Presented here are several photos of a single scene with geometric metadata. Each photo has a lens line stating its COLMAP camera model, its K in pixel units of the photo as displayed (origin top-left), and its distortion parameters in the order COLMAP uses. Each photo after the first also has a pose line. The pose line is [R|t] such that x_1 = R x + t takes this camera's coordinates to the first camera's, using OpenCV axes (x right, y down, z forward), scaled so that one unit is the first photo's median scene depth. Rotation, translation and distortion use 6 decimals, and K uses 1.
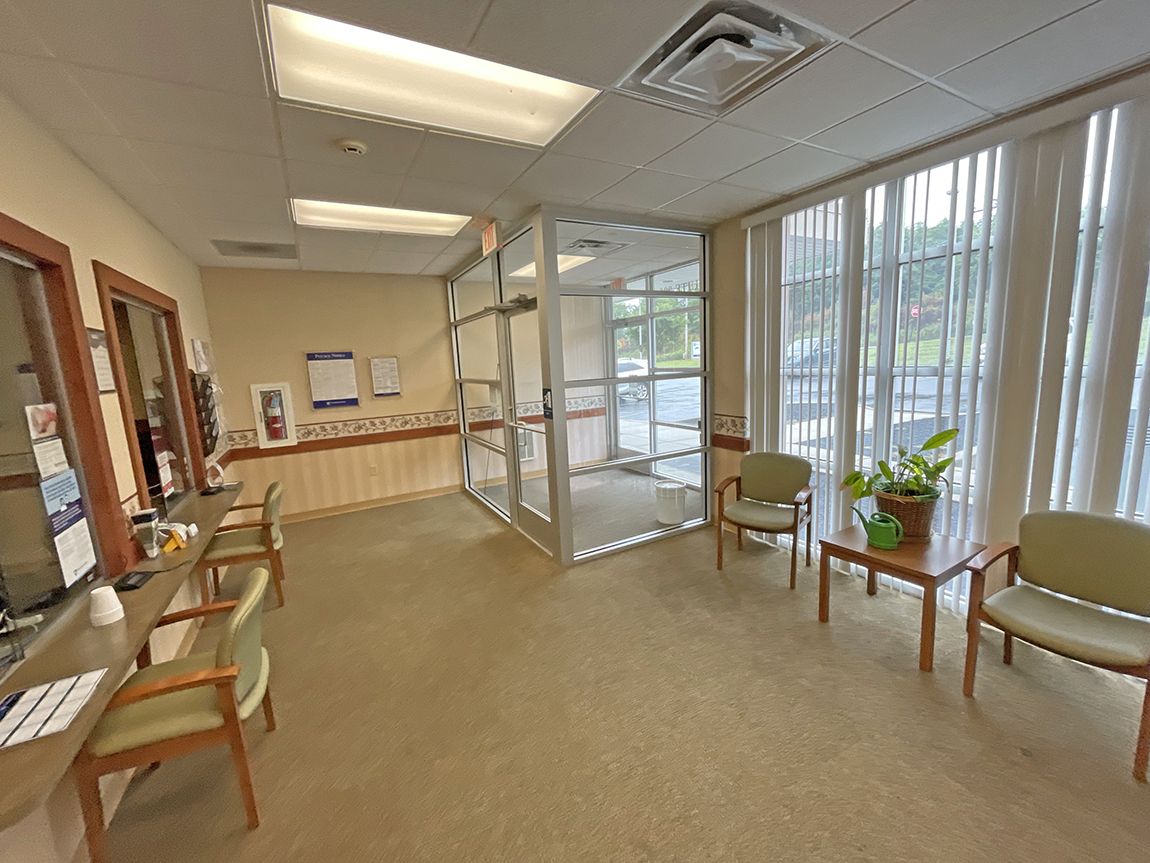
lens RADIAL K [[462.5, 0, 575.0], [0, 462.5, 431.5], [0, 0, 1]] dist [-0.006764, 0.000337]
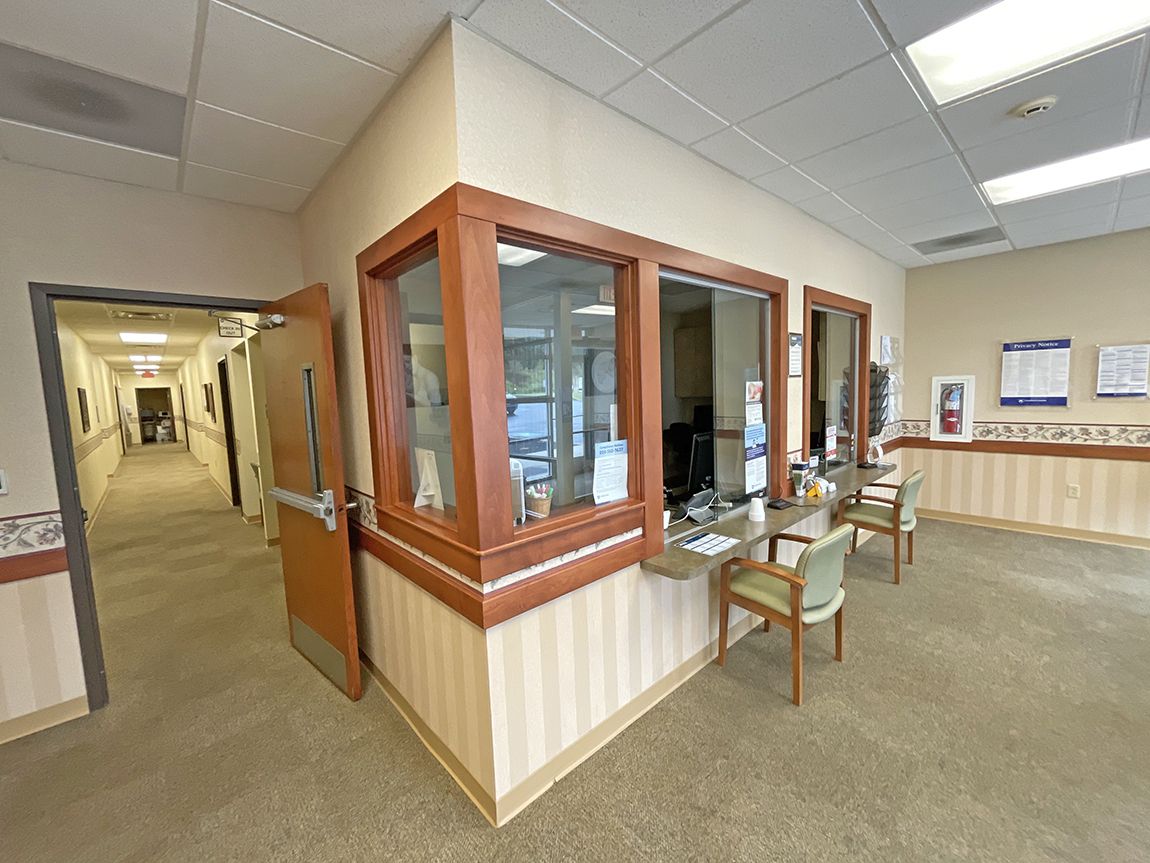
lens RADIAL K [[462.5, 0, 575.0], [0, 462.5, 431.5], [0, 0, 1]] dist [-0.006764, 0.000337]
pose [[0.231192, 0.133572, -0.963696, 0.153749], [-0.124274, 0.986471, 0.106915, 0.010103], [0.964939, 0.095045, 0.244663, -0.008364]]
